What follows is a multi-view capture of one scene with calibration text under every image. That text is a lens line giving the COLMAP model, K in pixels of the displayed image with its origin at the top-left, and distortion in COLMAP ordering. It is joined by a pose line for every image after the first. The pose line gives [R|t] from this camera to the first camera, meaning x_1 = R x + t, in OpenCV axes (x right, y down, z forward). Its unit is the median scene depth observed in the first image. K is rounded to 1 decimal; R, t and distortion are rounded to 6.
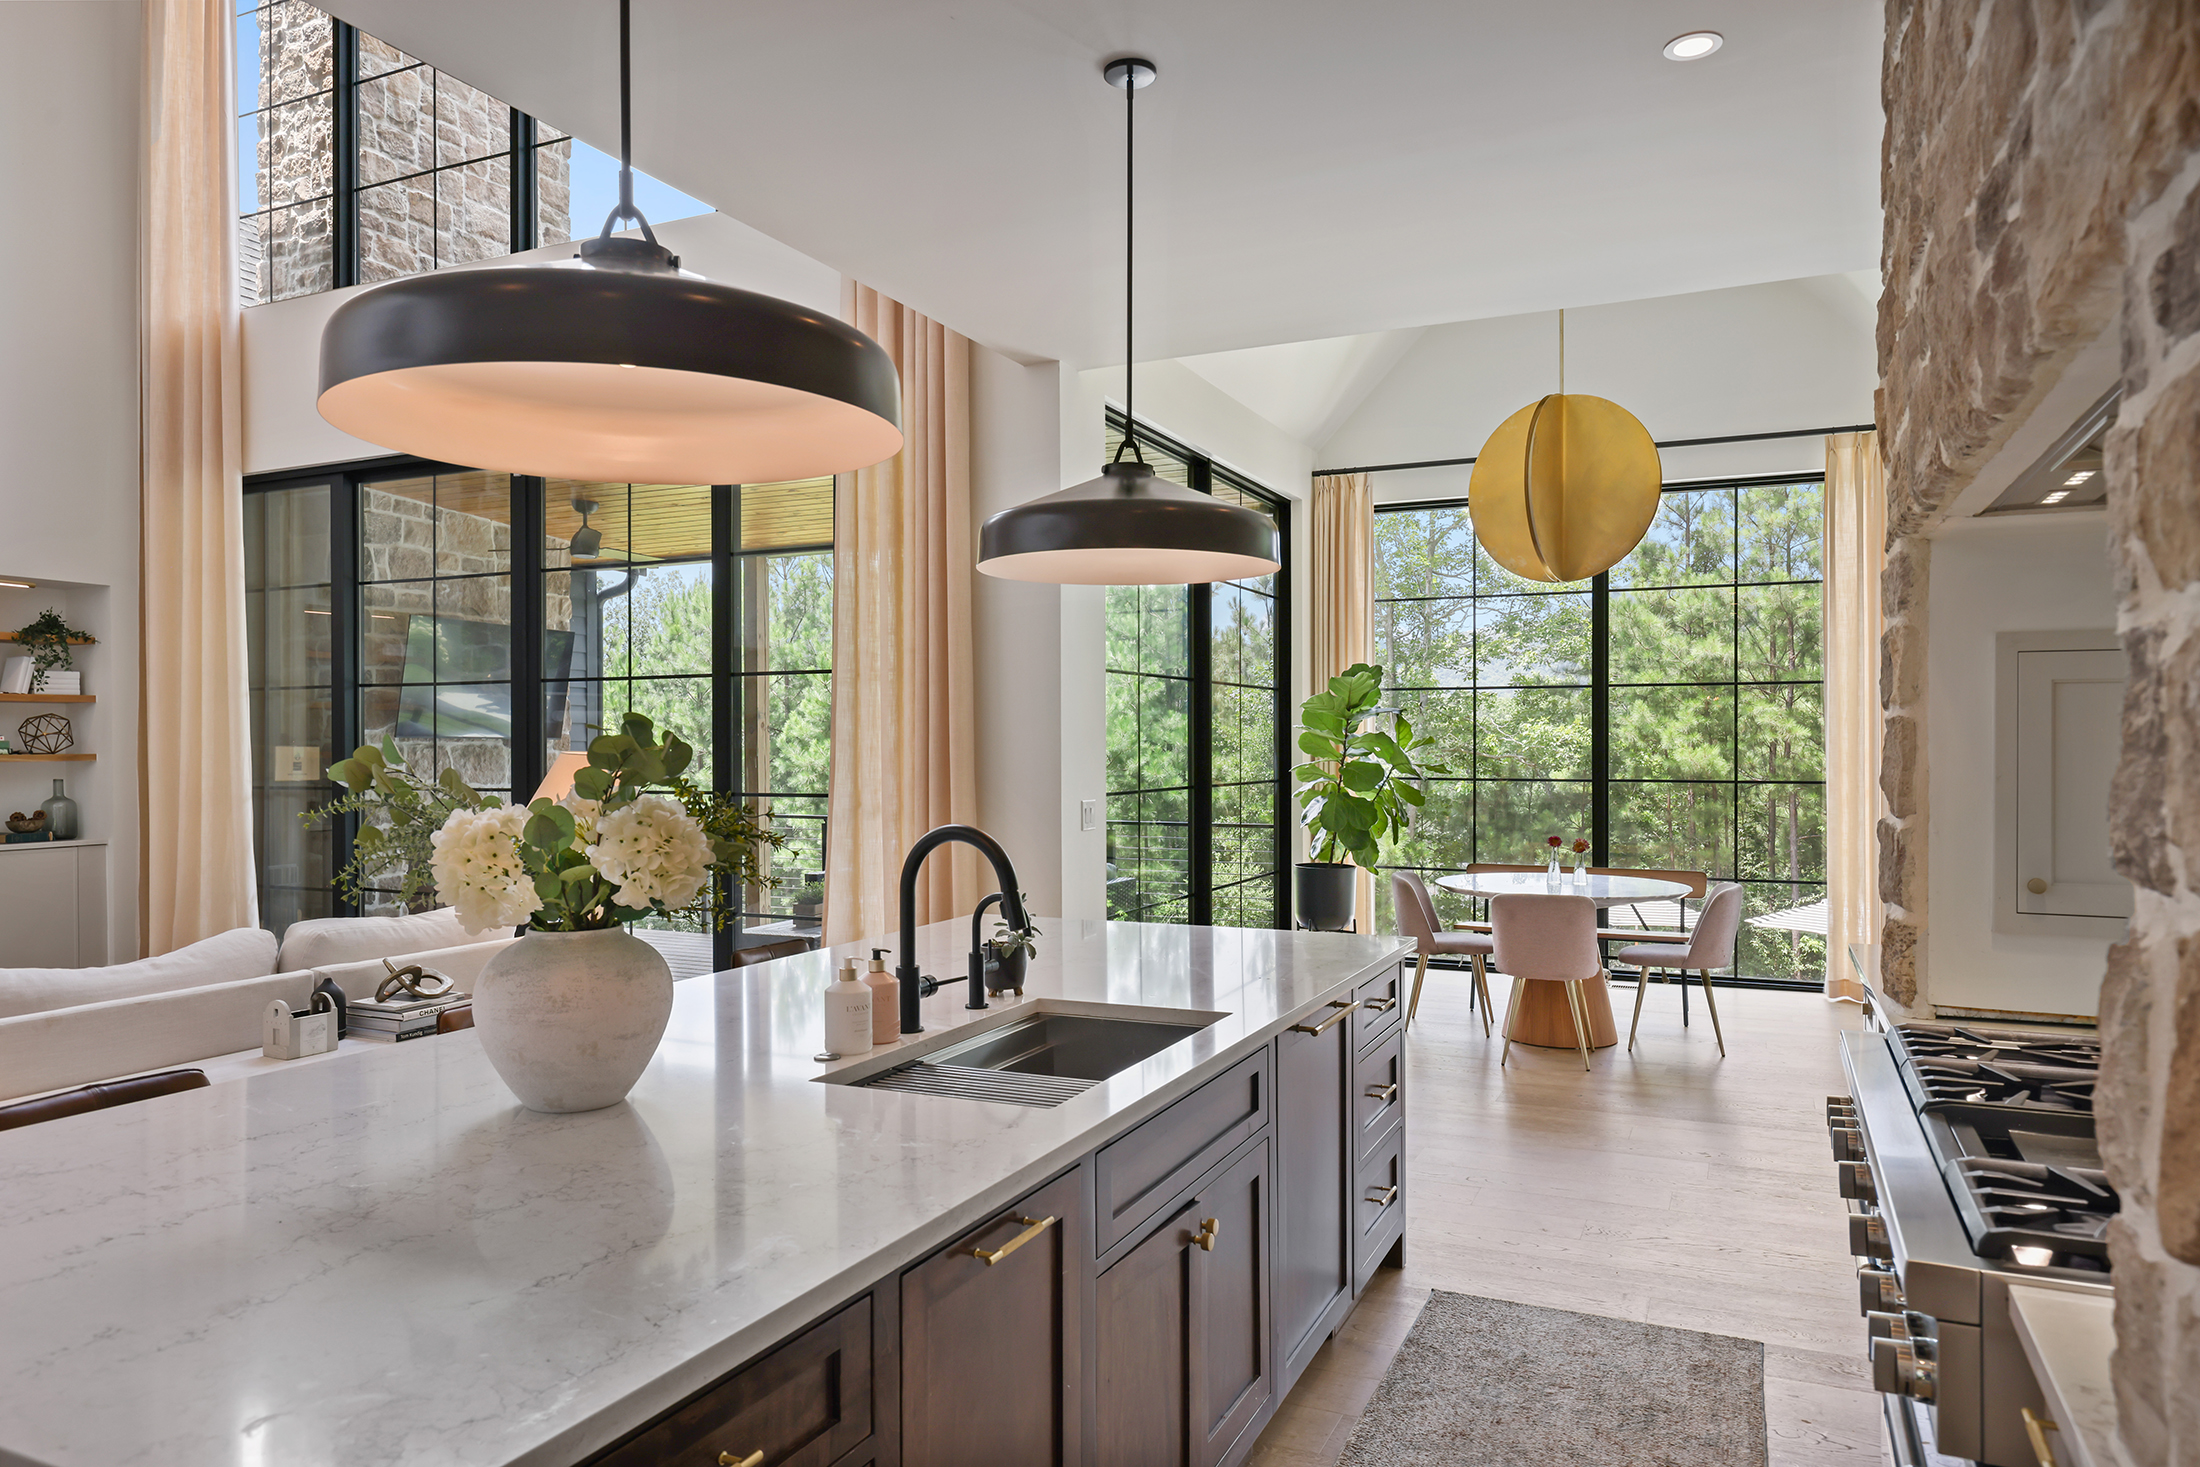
lens RADIAL K [[1411.9, 0, 1103.4], [0, 1411.9, 720.9], [0, 0, 1]] dist [0.002459, -0.001000]
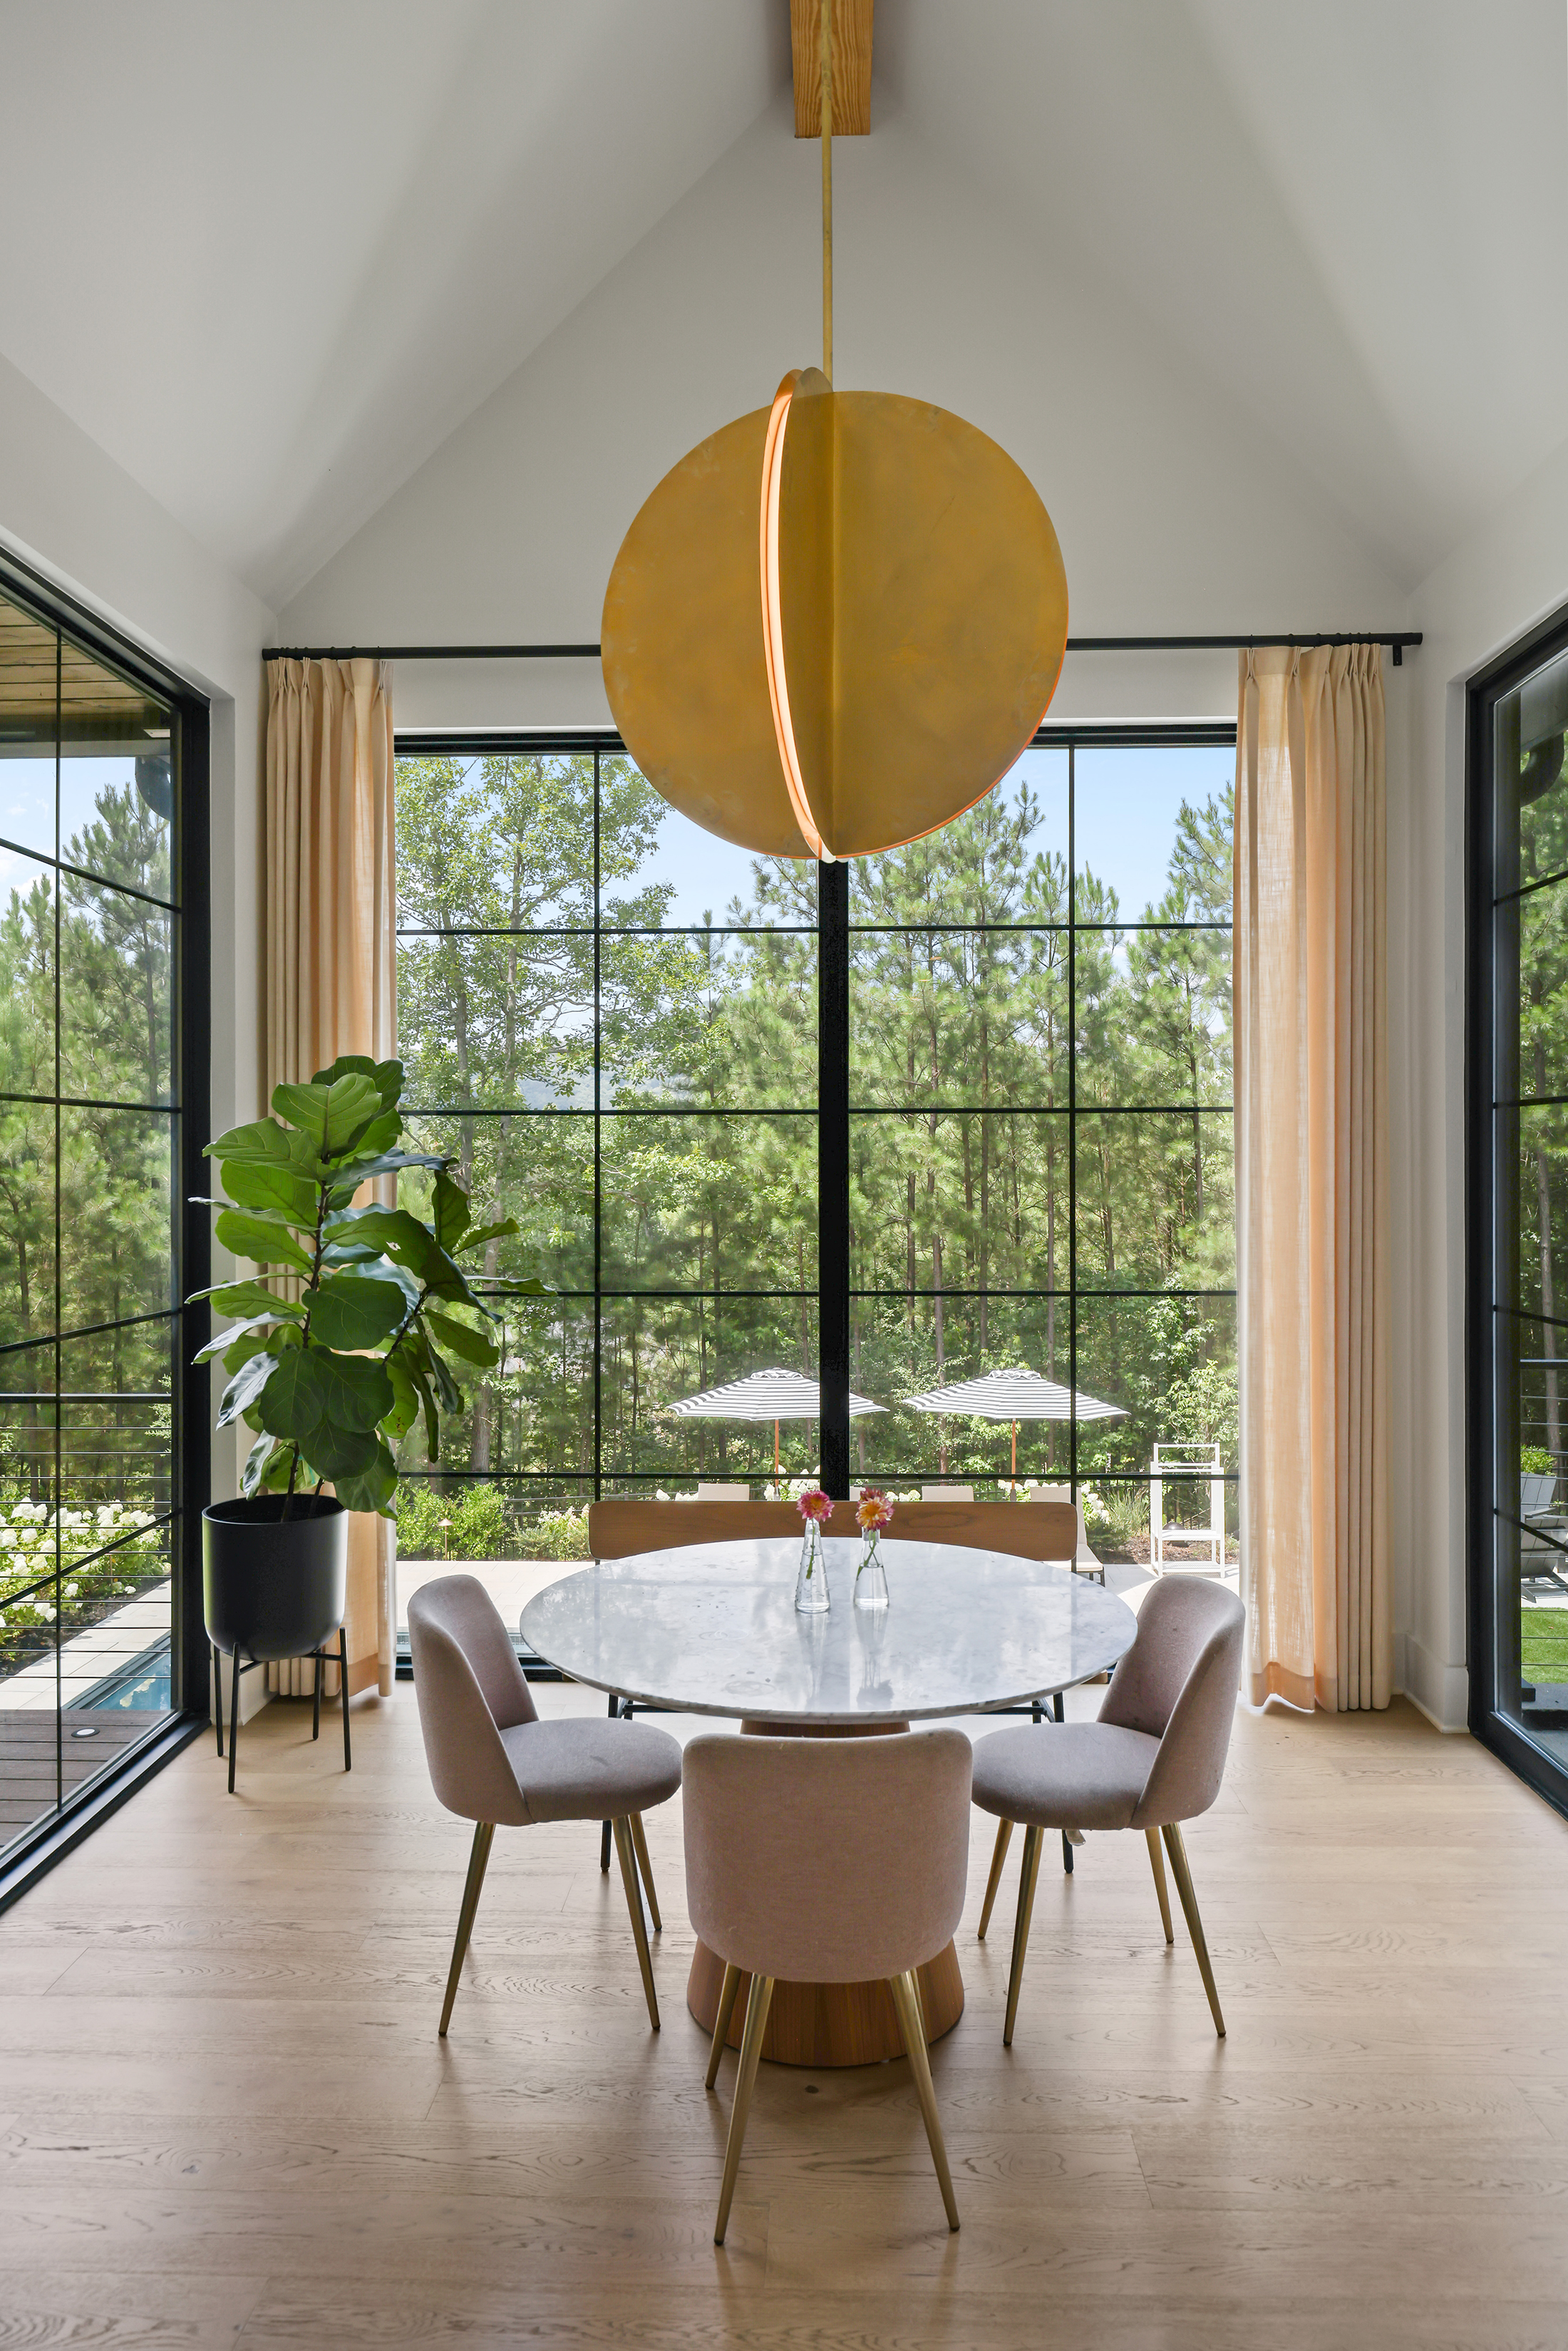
lens RADIAL K [[1578.6, 0, 777.0], [0, 1578.6, 1180.4], [0, 0, 1]] dist [0.005295, -0.001500]
pose [[0.924199, -0.006613, 0.381855, 0.105008], [-0.003174, 0.999683, 0.024994, -0.012871], [-0.381899, -0.024311, 0.923884, 0.446603]]
